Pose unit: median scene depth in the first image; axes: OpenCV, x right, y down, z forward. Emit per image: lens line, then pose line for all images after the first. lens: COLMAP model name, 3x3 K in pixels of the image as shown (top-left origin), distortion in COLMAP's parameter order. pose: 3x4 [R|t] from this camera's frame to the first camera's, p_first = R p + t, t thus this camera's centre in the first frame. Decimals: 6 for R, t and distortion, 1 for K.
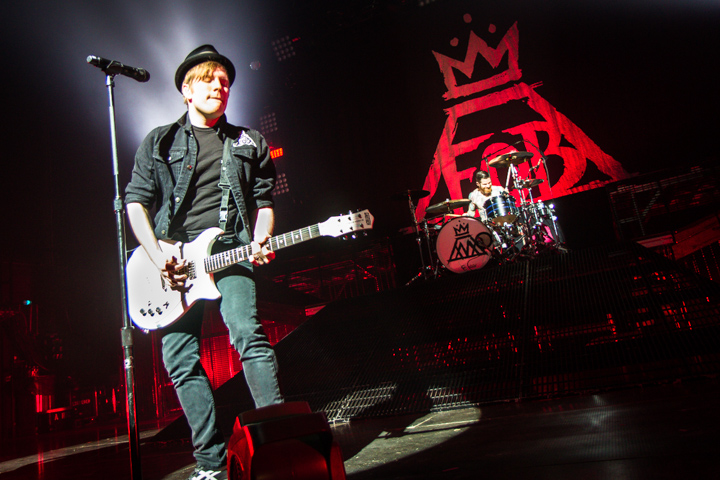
lens RADIAL K [[590.2, 0, 336.2], [0, 590.2, 216.4], [0, 0, 1]] dist [0.006881, 0.001825]
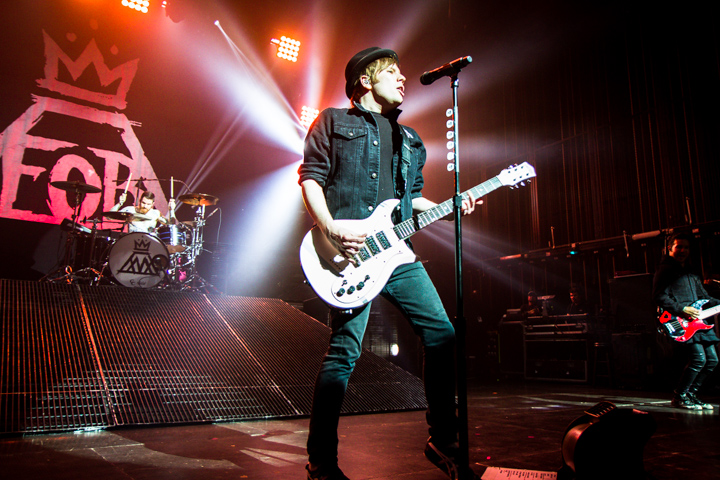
lens RADIAL K [[553.8, 0, 360.0], [0, 553.8, 240.0], [0, 0, 1]] dist [0.006725, 0.003808]
pose [[0.496715, 0.329729, 0.802840, -0.188635], [-0.301675, 0.932938, -0.196515, 0.045405], [-0.813797, -0.144584, 0.562876, 0.087382]]
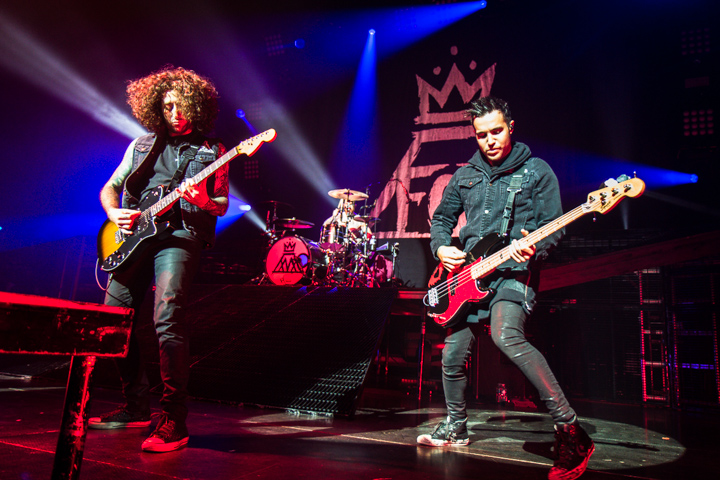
lens RADIAL K [[583.4, 0, 364.3], [0, 583.4, 223.8], [0, 0, 1]] dist [0.001429, -0.001091]
pose [[0.974890, 0.213232, -0.064194, 0.213434], [-0.210984, 0.976669, 0.040055, -0.048874], [0.071238, -0.025505, 0.997133, -0.045283]]
